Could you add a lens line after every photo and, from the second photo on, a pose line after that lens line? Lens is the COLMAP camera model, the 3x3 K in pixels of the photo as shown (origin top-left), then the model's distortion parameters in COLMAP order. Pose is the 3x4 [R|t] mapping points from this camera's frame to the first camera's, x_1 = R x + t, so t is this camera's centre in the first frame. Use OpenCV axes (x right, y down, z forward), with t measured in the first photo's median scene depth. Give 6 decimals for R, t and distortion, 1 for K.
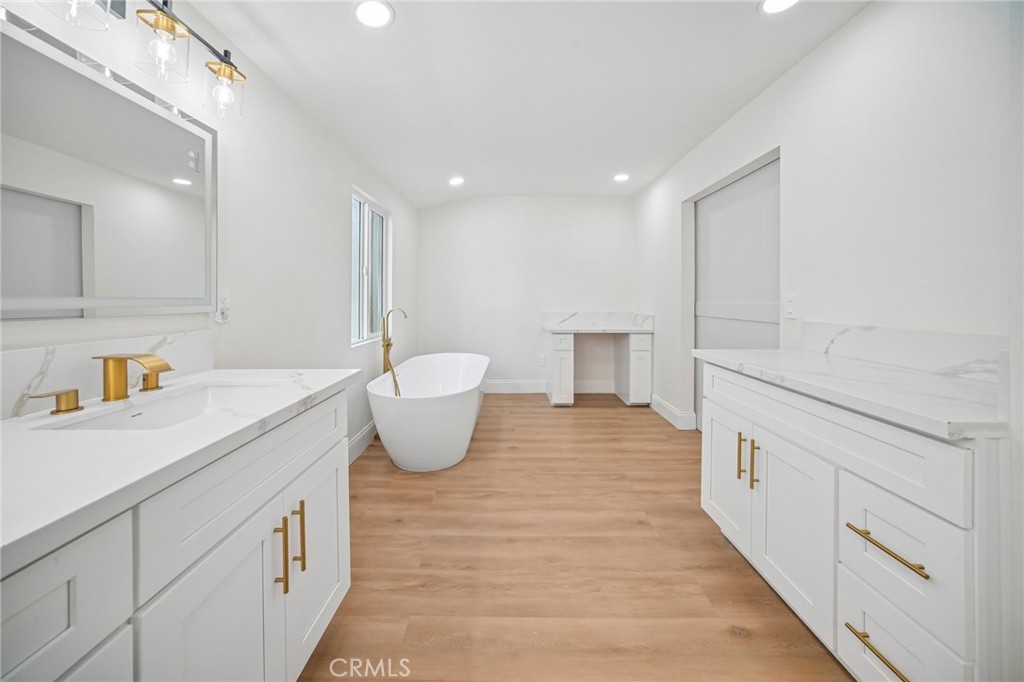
lens RADIAL K [[364.0, 0, 504.4], [0, 364.0, 298.7], [0, 0, 1]] dist [-0.010100, 0.000090]
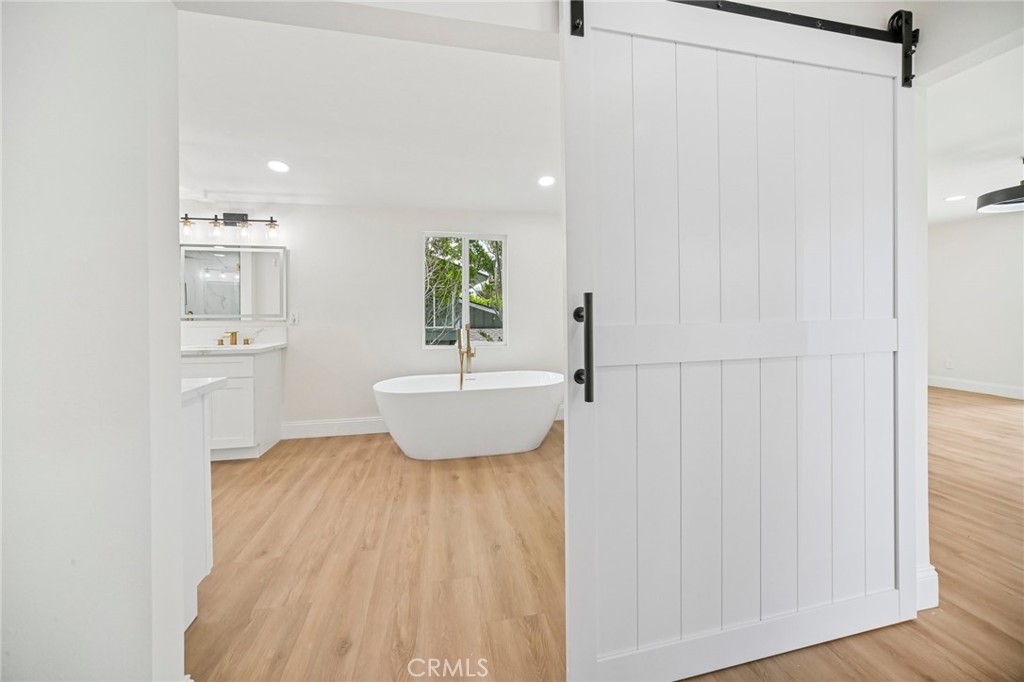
lens RADIAL K [[366.4, 0, 512.1], [0, 366.4, 313.9], [0, 0, 1]] dist [-0.009169, 0.000166]
pose [[0.219331, -0.001644, -0.975649, 1.116932], [0.007497, 0.999972, 0.000000, 0.002894], [0.975622, -0.007314, 0.219337, 1.108442]]
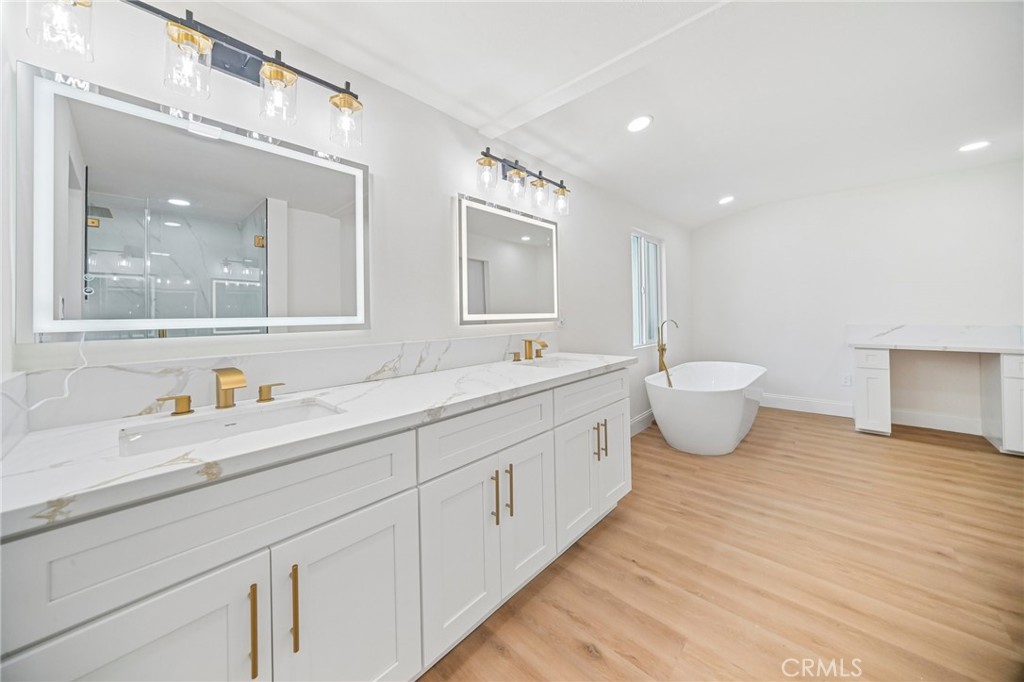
lens RADIAL K [[358.3, 0, 511.5], [0, 358.3, 310.7], [0, 0, 1]] dist [-0.021174, 0.005997]
pose [[0.742215, -0.016212, -0.669966, 0.139776], [0.016108, 0.999850, -0.006350, -0.005076], [0.669968, -0.006079, 0.742365, -0.295331]]
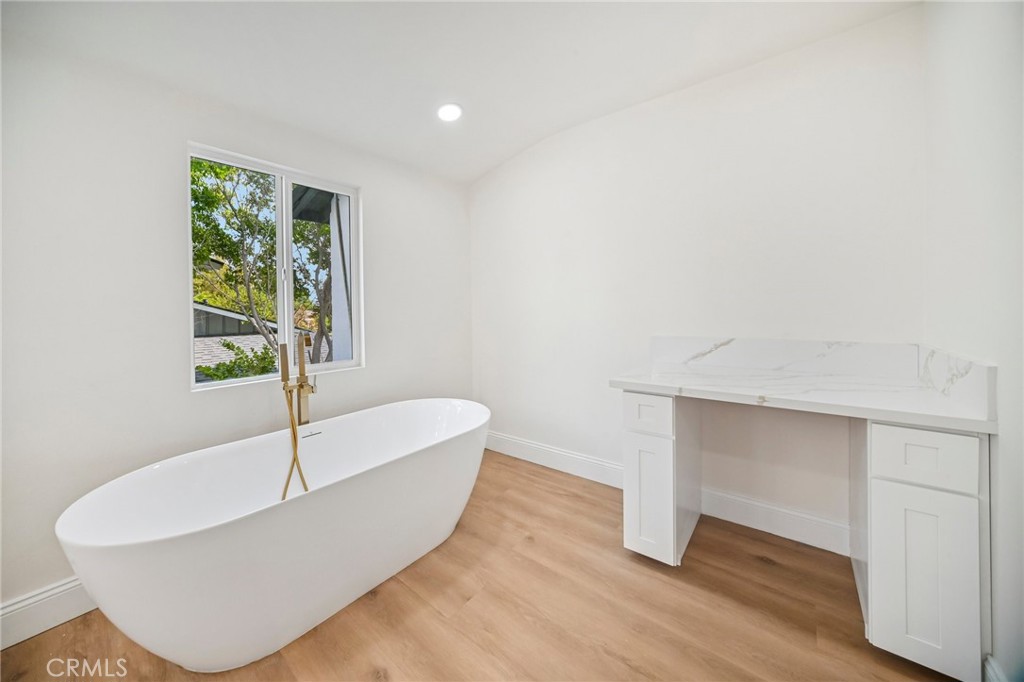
lens RADIAL K [[353.7, 0, 512.3], [0, 353.7, 314.3], [0, 0, 1]] dist [-0.021670, 0.000024]
pose [[0.786775, -0.008047, -0.617188, 0.454305], [0.019716, 0.999732, 0.012098, -0.001608], [0.616925, -0.021687, 0.786723, 0.935015]]
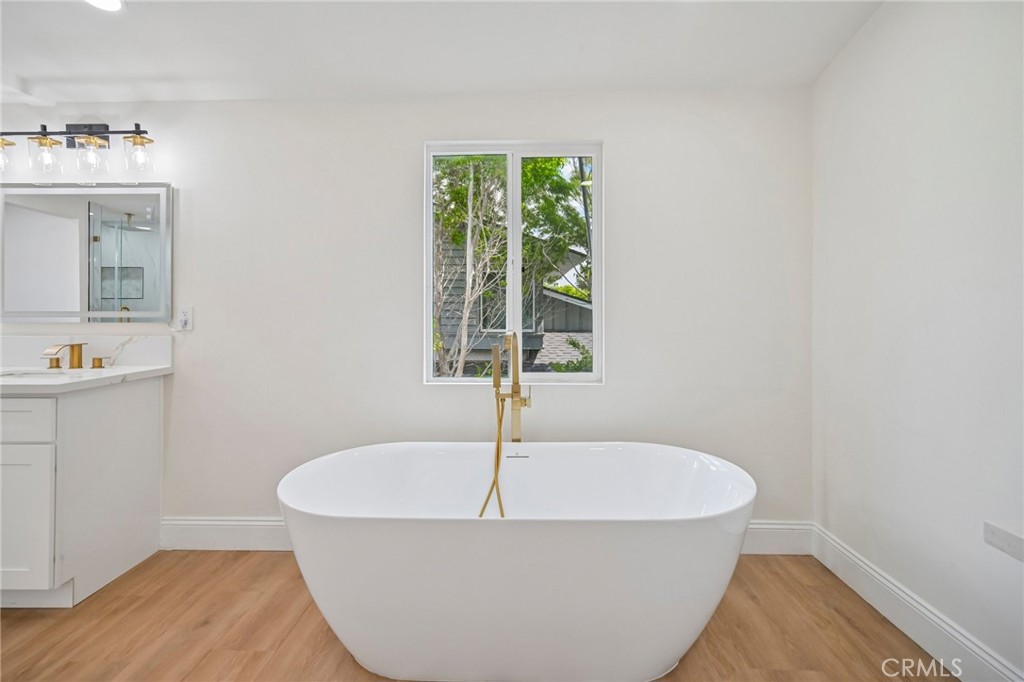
lens RADIAL K [[480.6, 0, 509.8], [0, 480.6, 307.7], [0, 0, 1]] dist [-0.020504, 0.014682]
pose [[-0.013006, -0.007187, -0.999890, 0.507133], [0.001984, 0.999972, -0.007214, -0.001287], [0.999913, -0.002078, -0.012992, 1.267983]]
